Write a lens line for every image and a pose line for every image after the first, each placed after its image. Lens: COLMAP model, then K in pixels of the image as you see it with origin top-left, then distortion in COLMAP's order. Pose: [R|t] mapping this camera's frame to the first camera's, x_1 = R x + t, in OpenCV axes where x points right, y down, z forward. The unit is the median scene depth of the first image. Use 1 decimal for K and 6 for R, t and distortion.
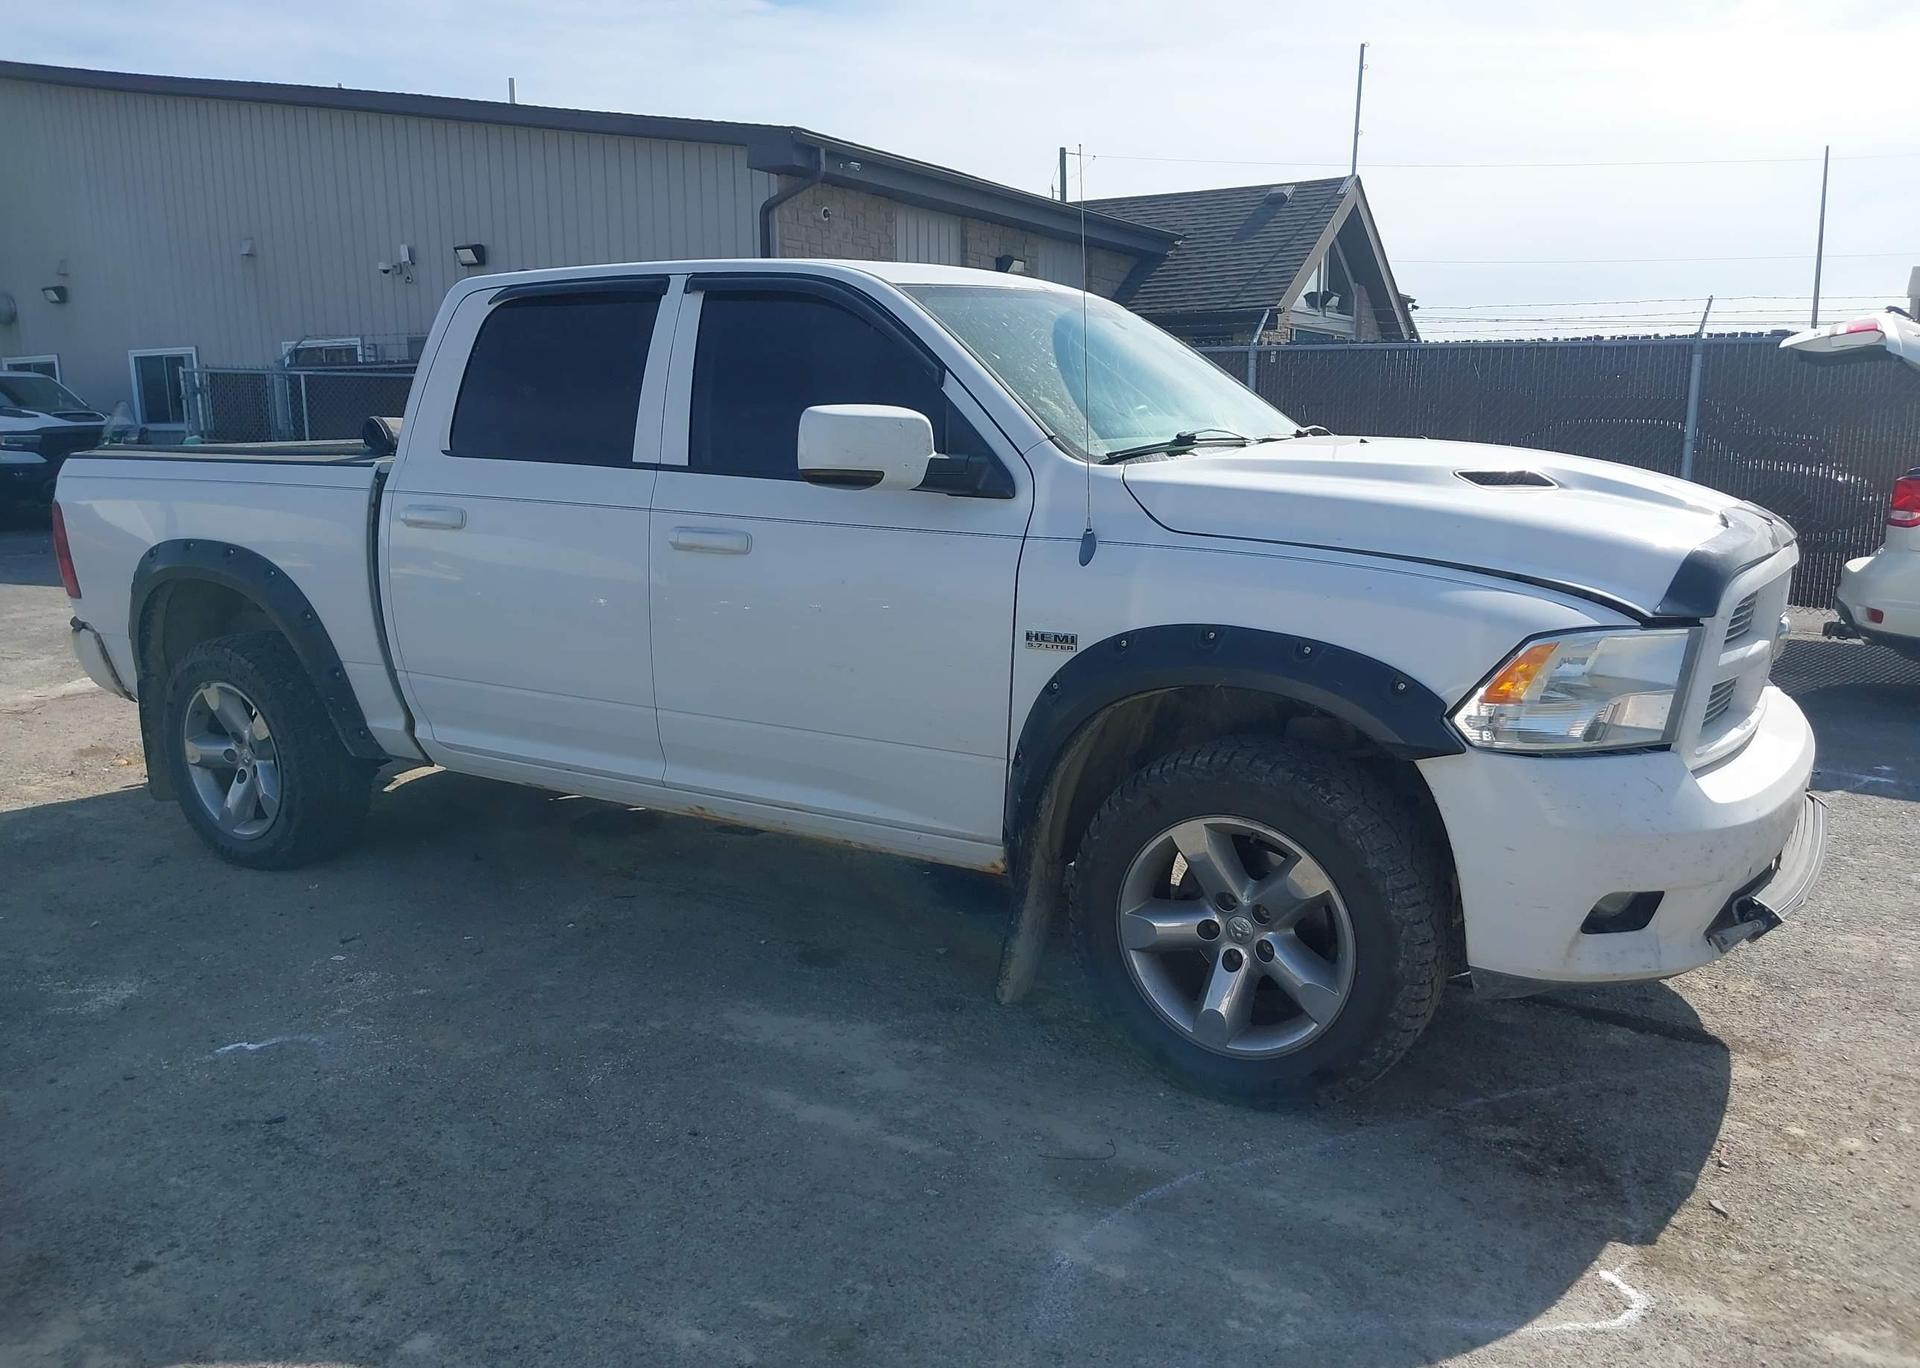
lens RADIAL K [[1516.4, 0, 970.0], [0, 1516.4, 690.9], [0, 0, 1]] dist [0.028632, -0.041421]
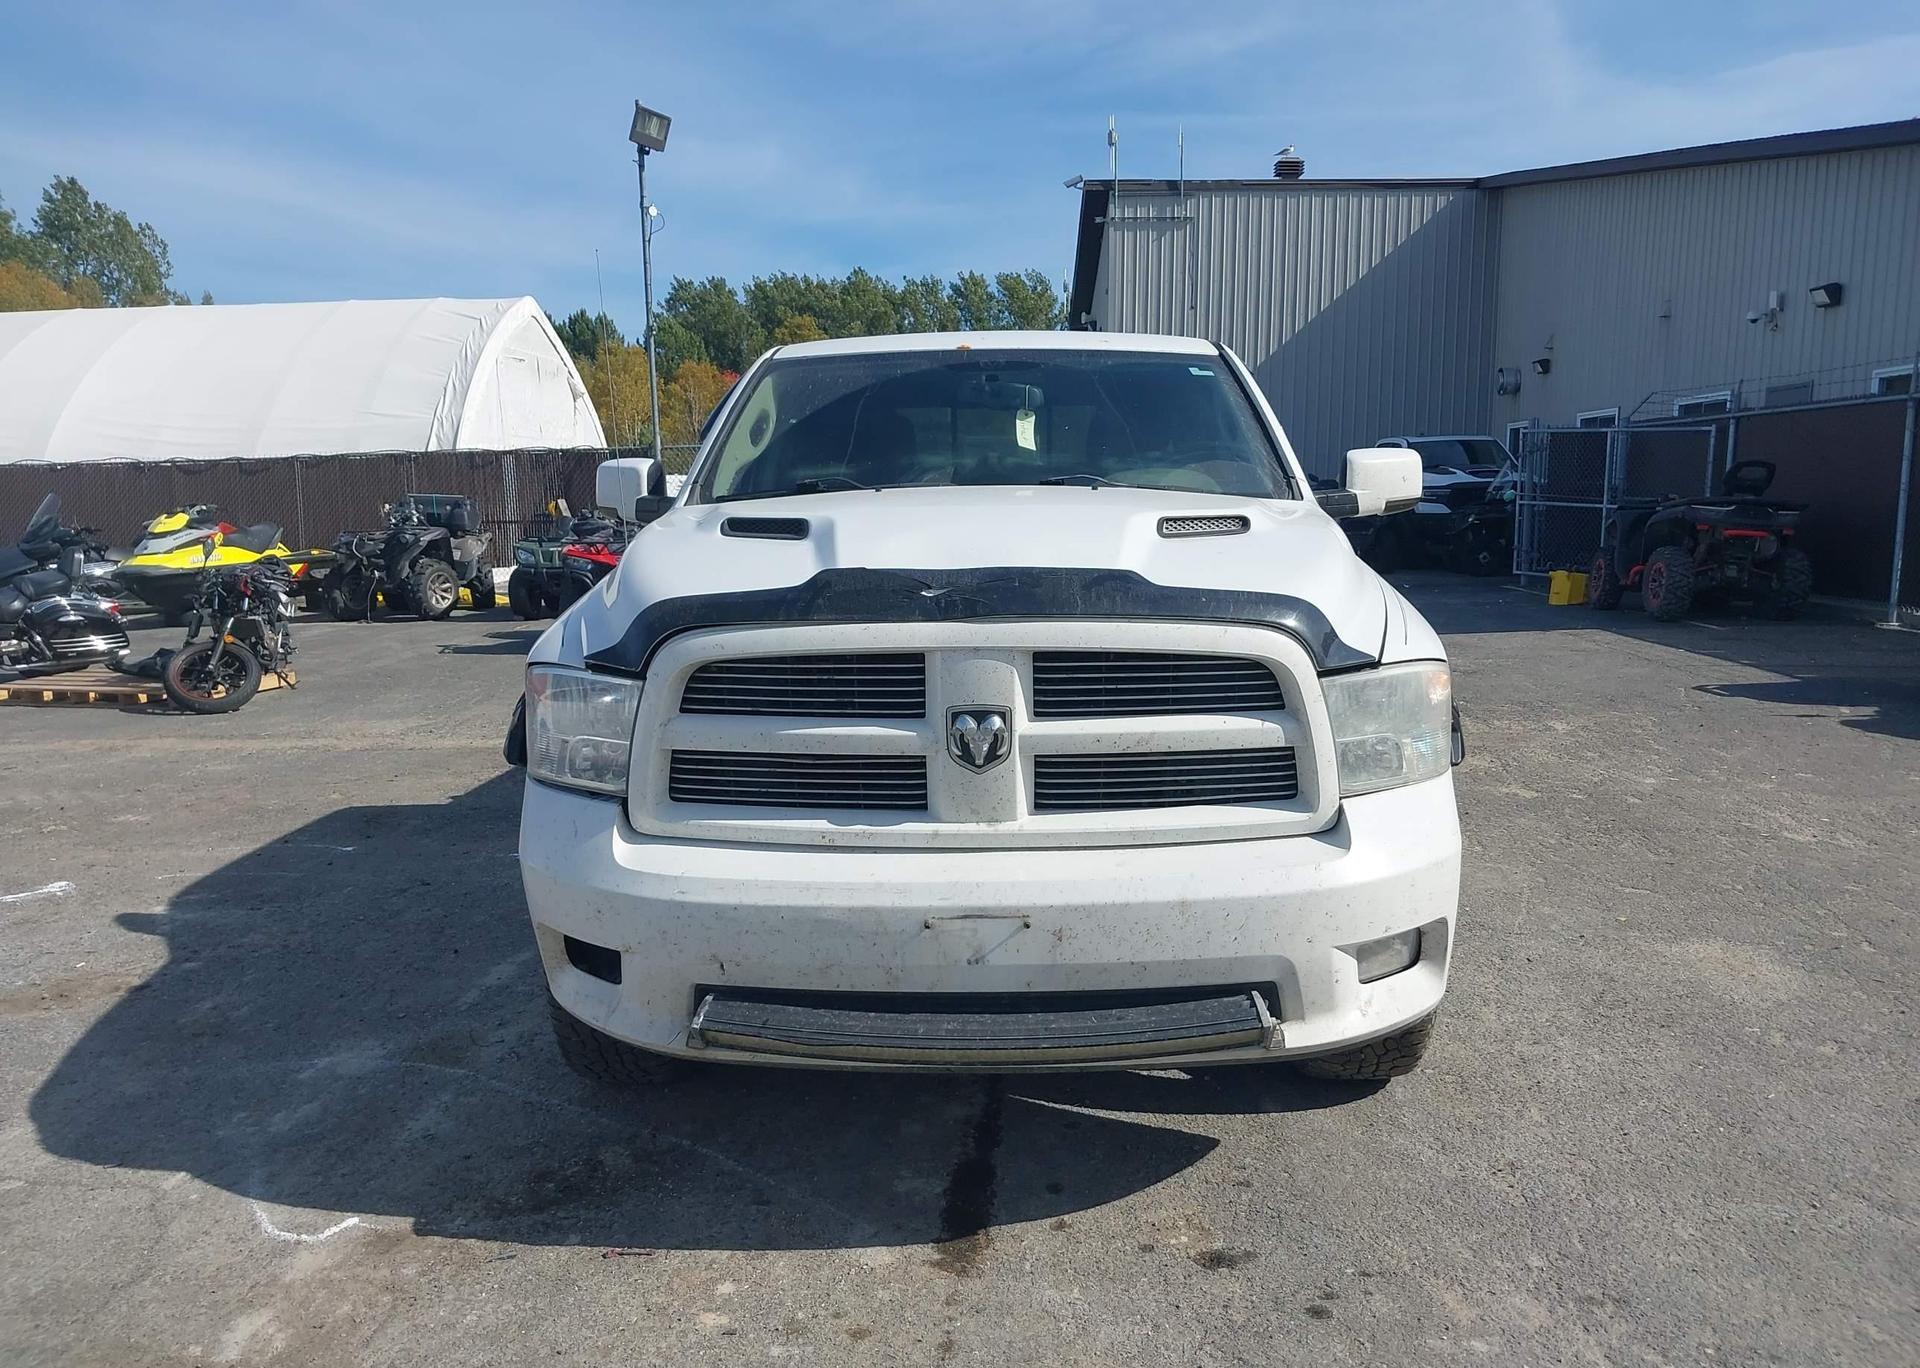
lens RADIAL K [[1516.4, 0, 990.4], [0, 1516.4, 693.8], [0, 0, 1]] dist [0.028632, -0.041421]
pose [[0.500003, 0.117357, -0.858035, 1.153240], [-0.146893, 0.987912, 0.049521, -0.092440], [0.853475, 0.101279, 0.511198, 0.577853]]
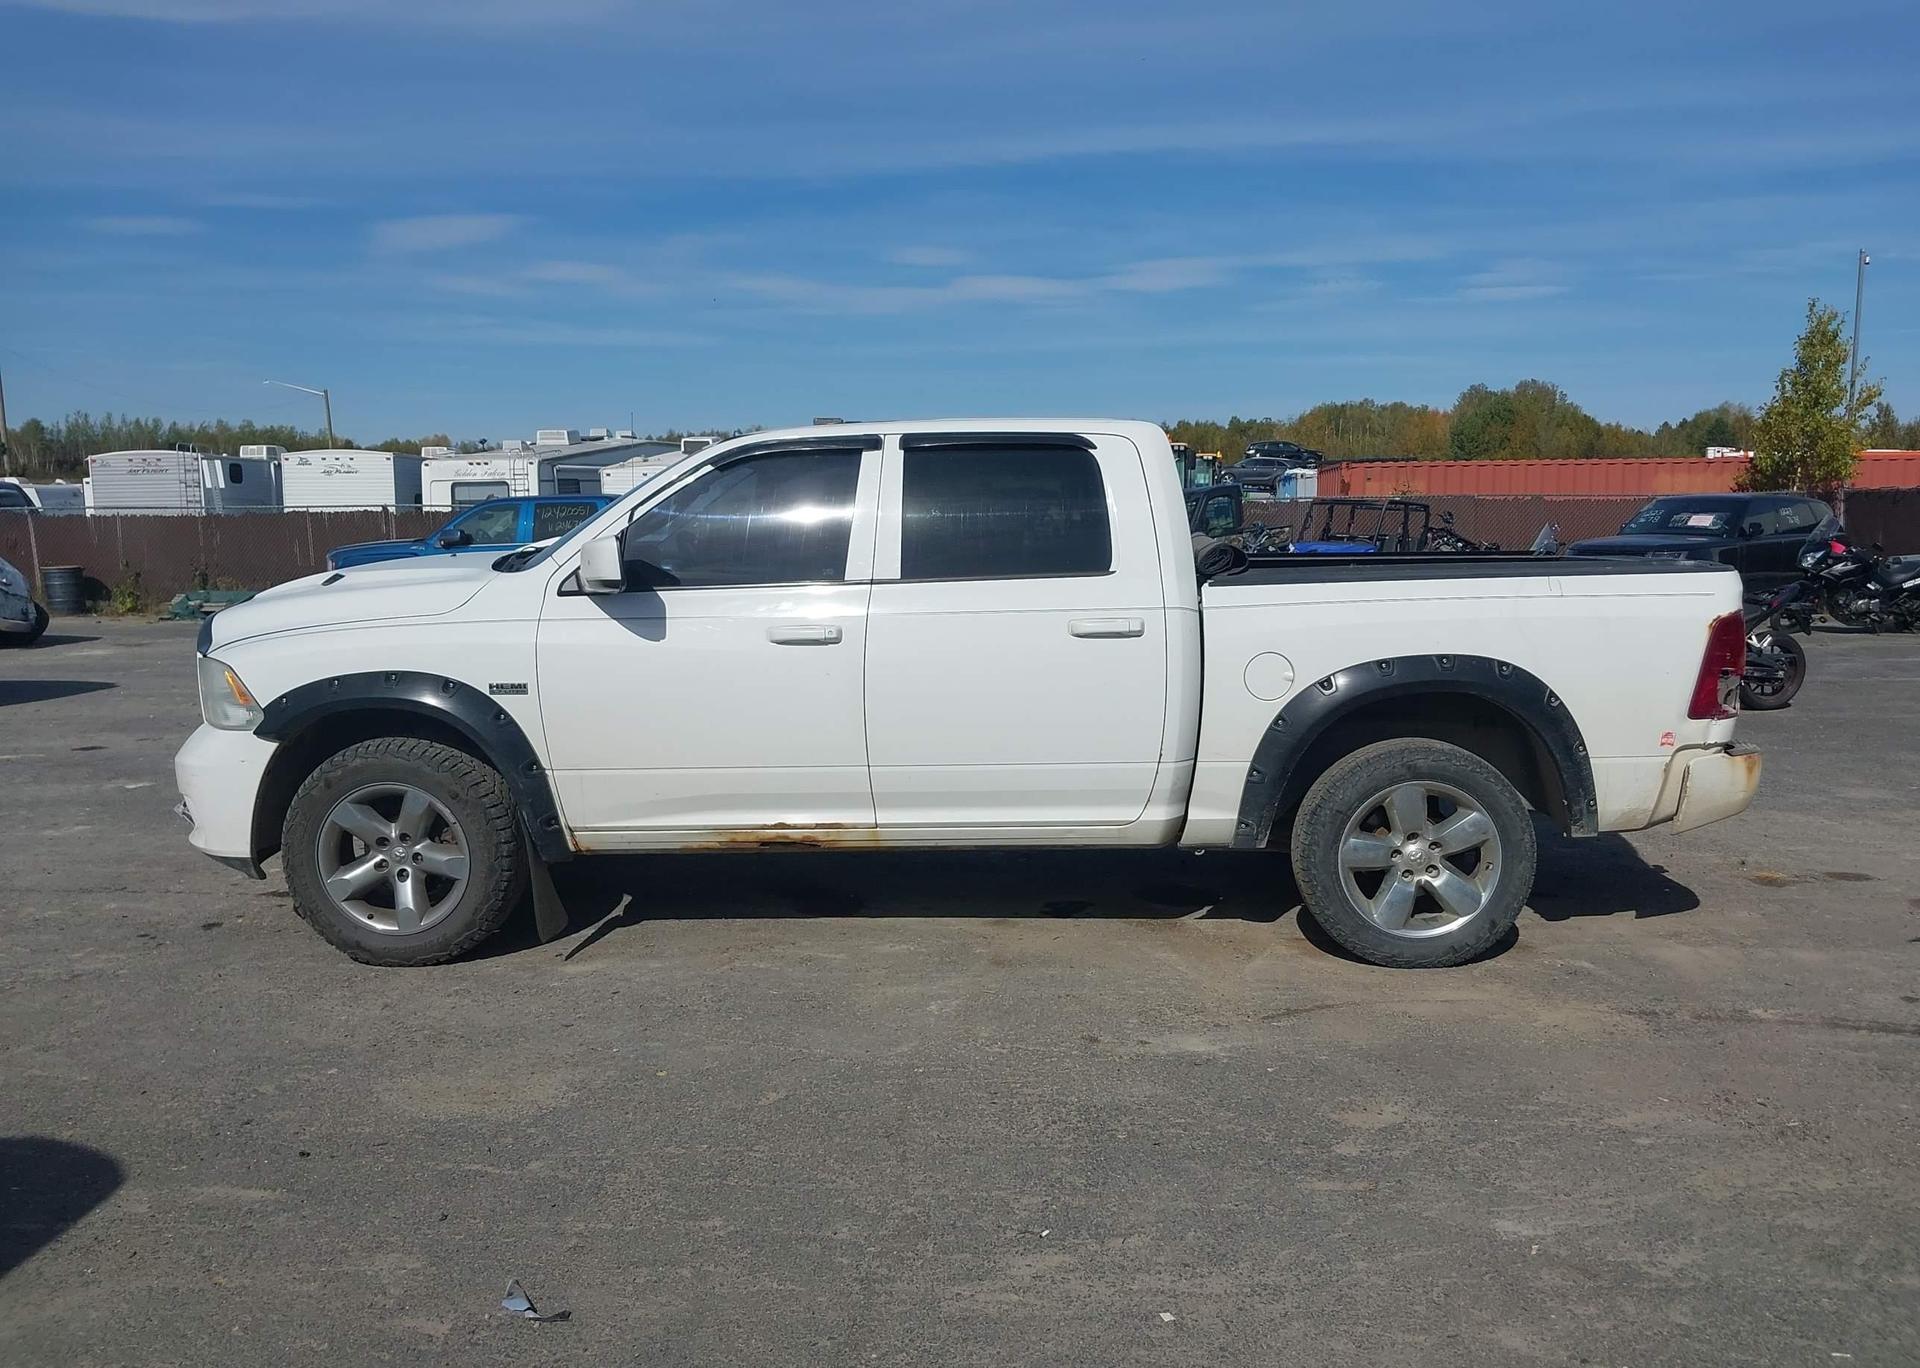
lens RADIAL K [[1516.4, 0, 962.4], [0, 1516.4, 669.6], [0, 0, 1]] dist [0.028632, -0.041421]
pose [[-0.870346, 0.061419, -0.488595, 0.657044], [-0.080665, 0.961008, 0.264495, -0.540242], [0.485789, 0.269615, -0.831455, 2.760660]]
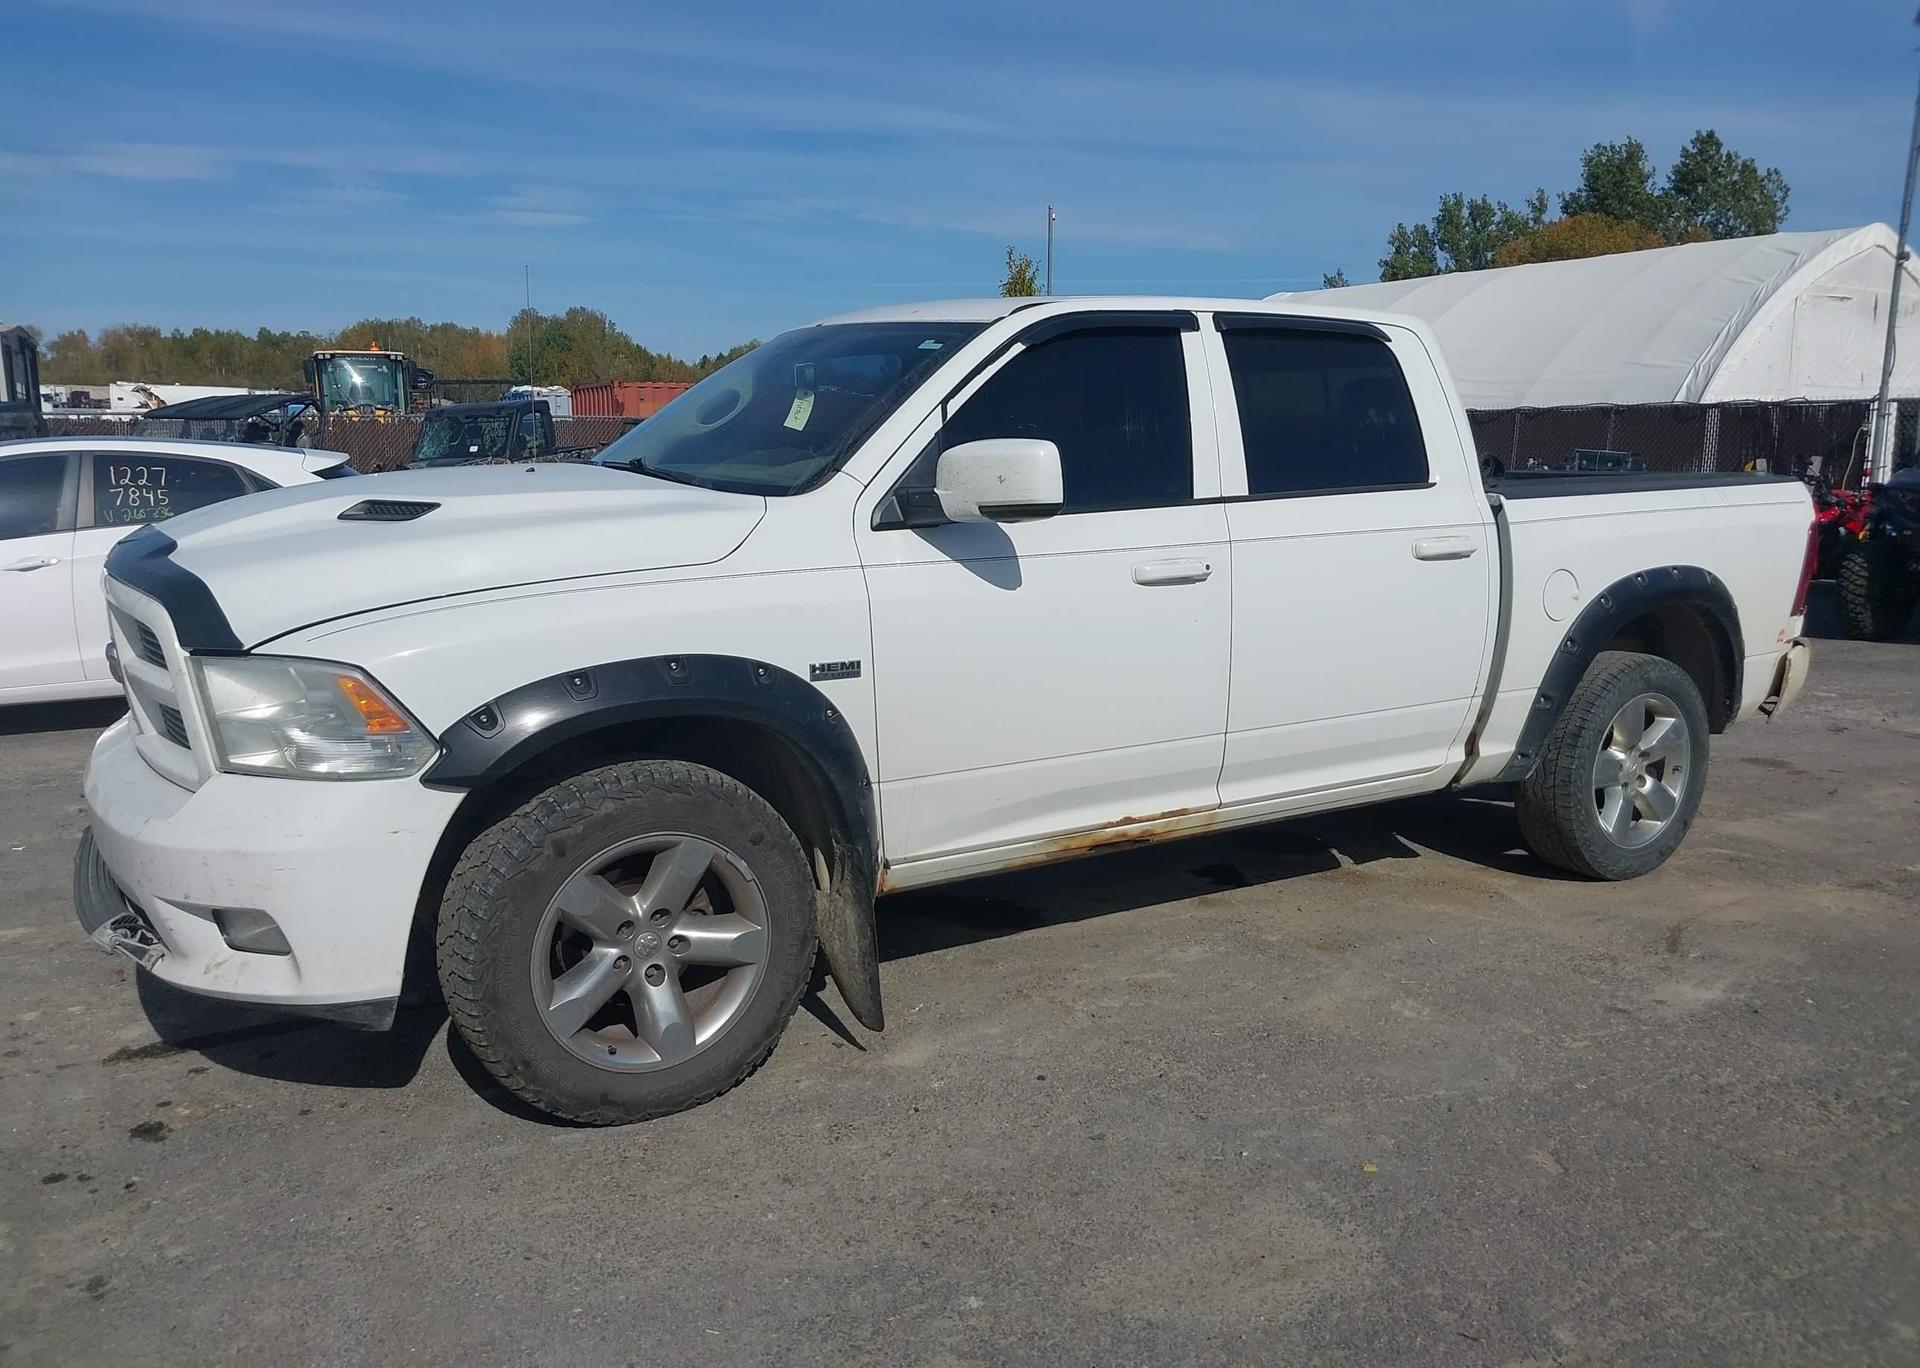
lens RADIAL K [[1516.4, 0, 956.2], [0, 1516.4, 688.1], [0, 0, 1]] dist [0.028632, -0.041421]
pose [[-0.441716, 0.150051, -0.884518, 1.136030], [-0.168392, 0.954525, 0.246019, -0.347053], [0.881210, 0.257616, -0.396362, 1.821087]]
